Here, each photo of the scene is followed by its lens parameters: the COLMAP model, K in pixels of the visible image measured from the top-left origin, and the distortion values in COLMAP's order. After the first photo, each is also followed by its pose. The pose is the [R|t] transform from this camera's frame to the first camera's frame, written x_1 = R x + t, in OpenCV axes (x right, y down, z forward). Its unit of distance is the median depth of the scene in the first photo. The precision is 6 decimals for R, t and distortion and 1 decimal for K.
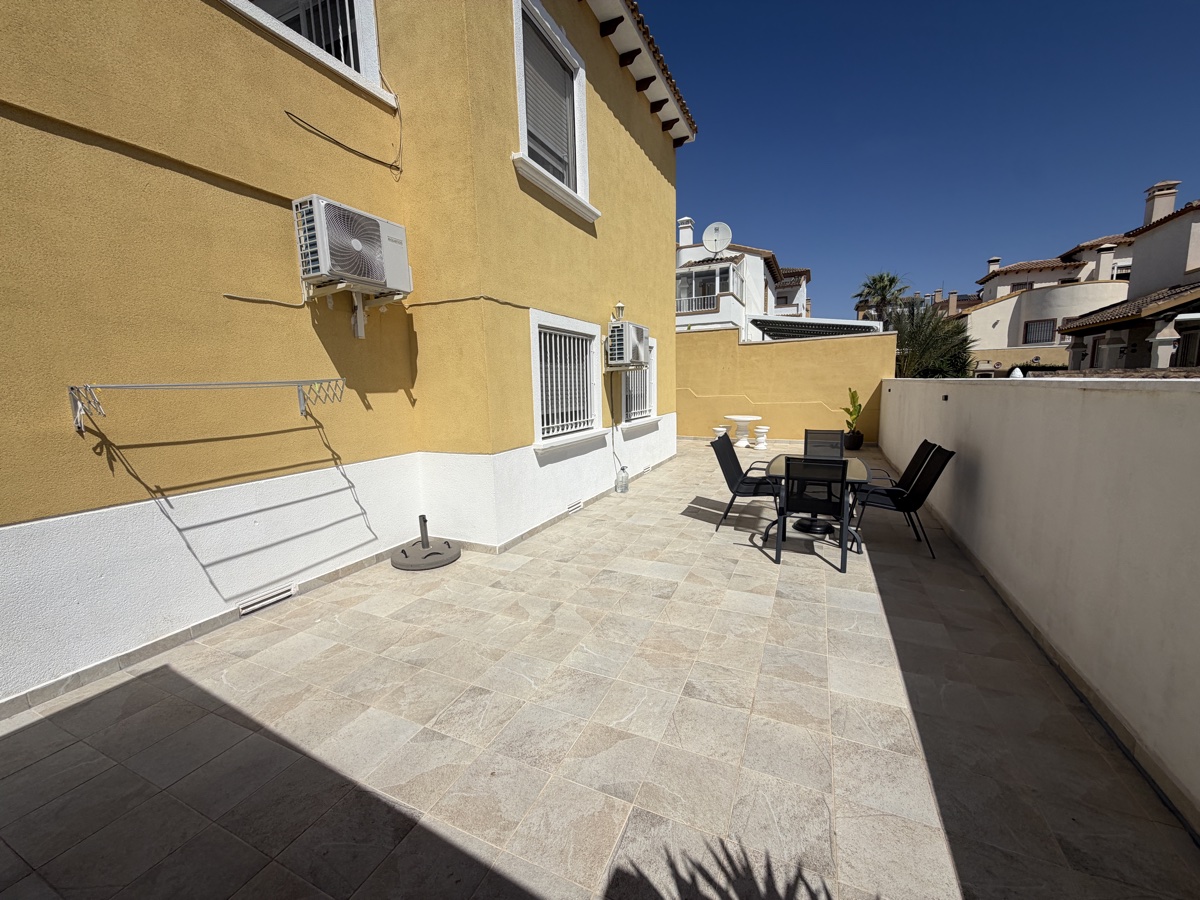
lens RADIAL K [[478.5, 0, 597.9], [0, 478.5, 452.4], [0, 0, 1]] dist [0.000404, -0.000781]
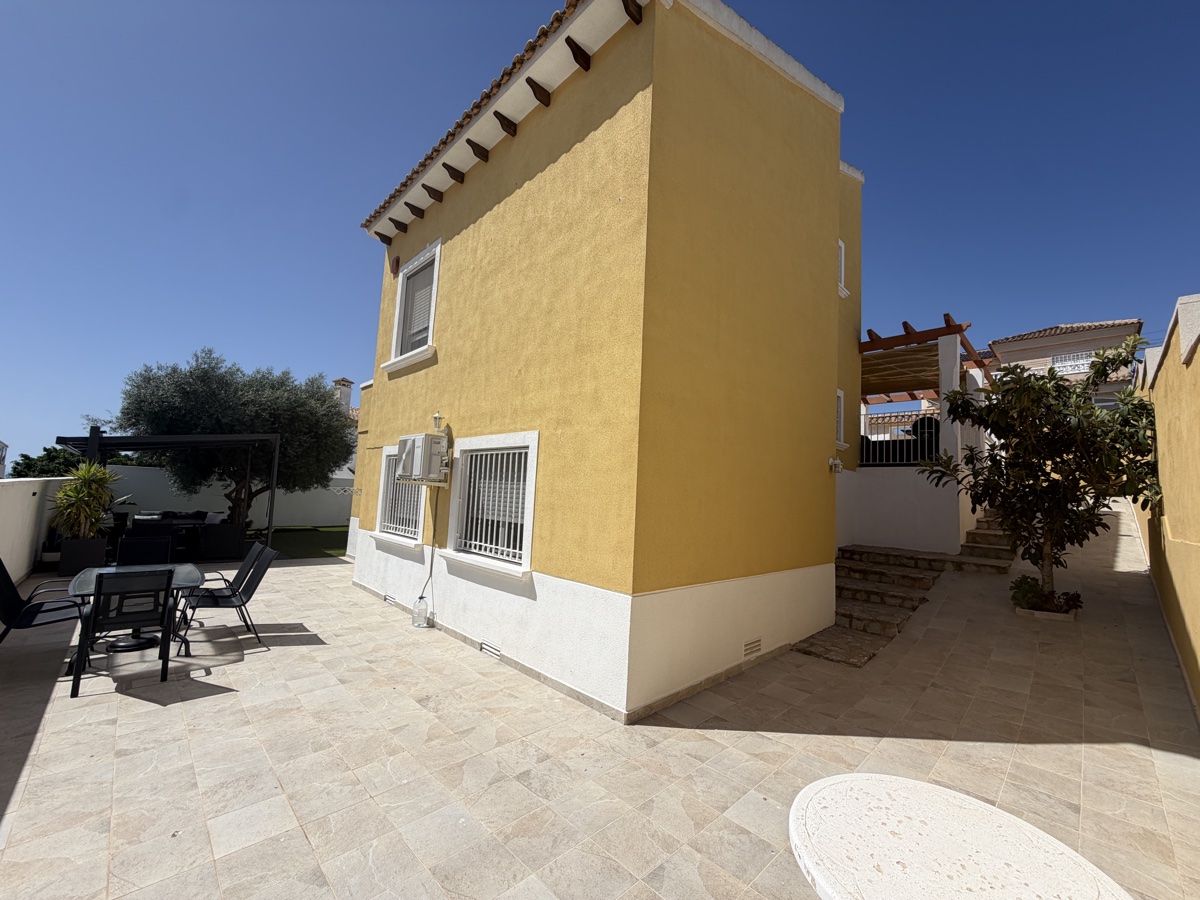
lens RADIAL K [[478.5, 0, 597.9], [0, 478.5, 452.4], [0, 0, 1]] dist [0.000404, -0.000781]
pose [[-0.349915, -0.088566, -0.932586, 0.884243], [-0.200127, 0.979606, -0.017942, -0.312979], [0.915155, 0.180357, -0.360503, 1.793128]]
